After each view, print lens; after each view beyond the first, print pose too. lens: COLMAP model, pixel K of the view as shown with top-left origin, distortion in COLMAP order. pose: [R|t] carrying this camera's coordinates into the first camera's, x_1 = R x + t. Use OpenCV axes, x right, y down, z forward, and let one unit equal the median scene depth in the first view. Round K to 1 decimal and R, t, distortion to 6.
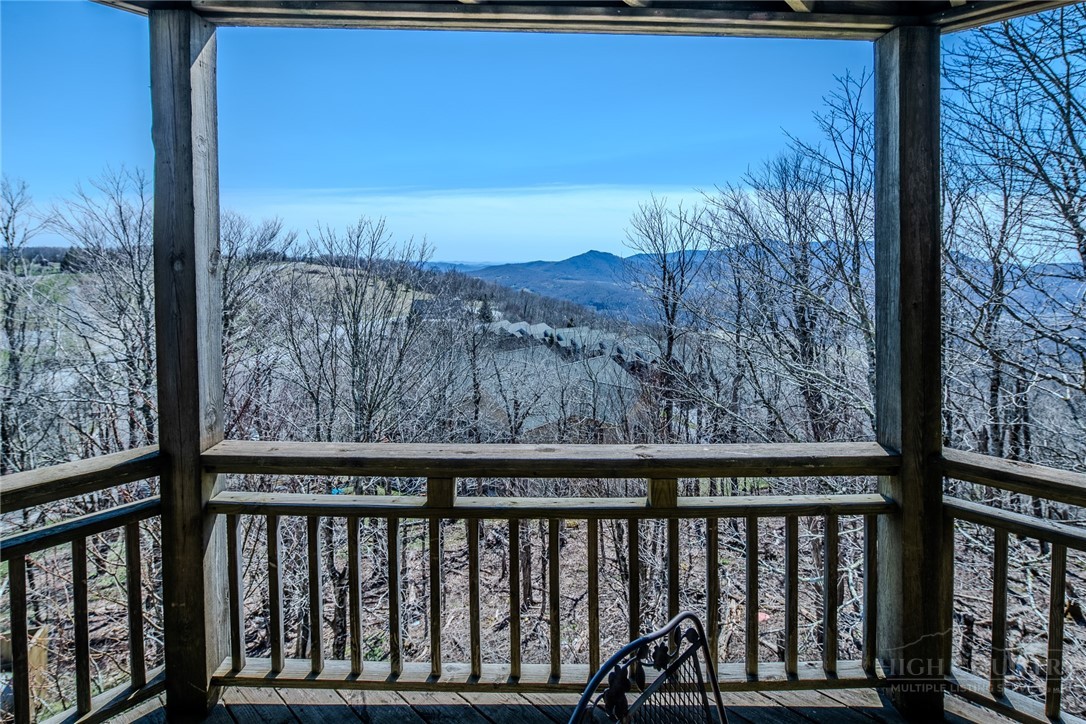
lens RADIAL K [[548.0, 0, 542.4], [0, 548.0, 347.8], [0, 0, 1]] dist [-0.001584, -0.000337]
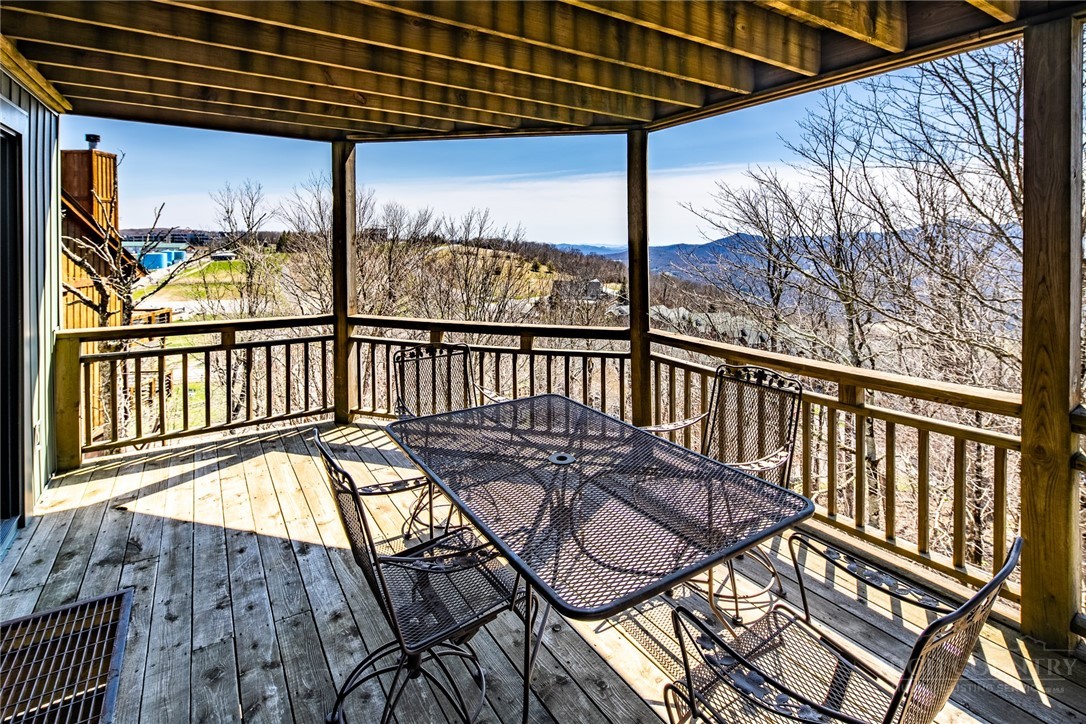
lens RADIAL K [[529.3, 0, 543.0], [0, 529.3, 362.0], [0, 0, 1]] dist [0.001842, 0.000112]
pose [[0.966749, 0.057780, -0.249115, 0.802404], [-0.042120, 0.996813, 0.067748, 0.186051], [0.252236, -0.055003, 0.966101, -1.056642]]
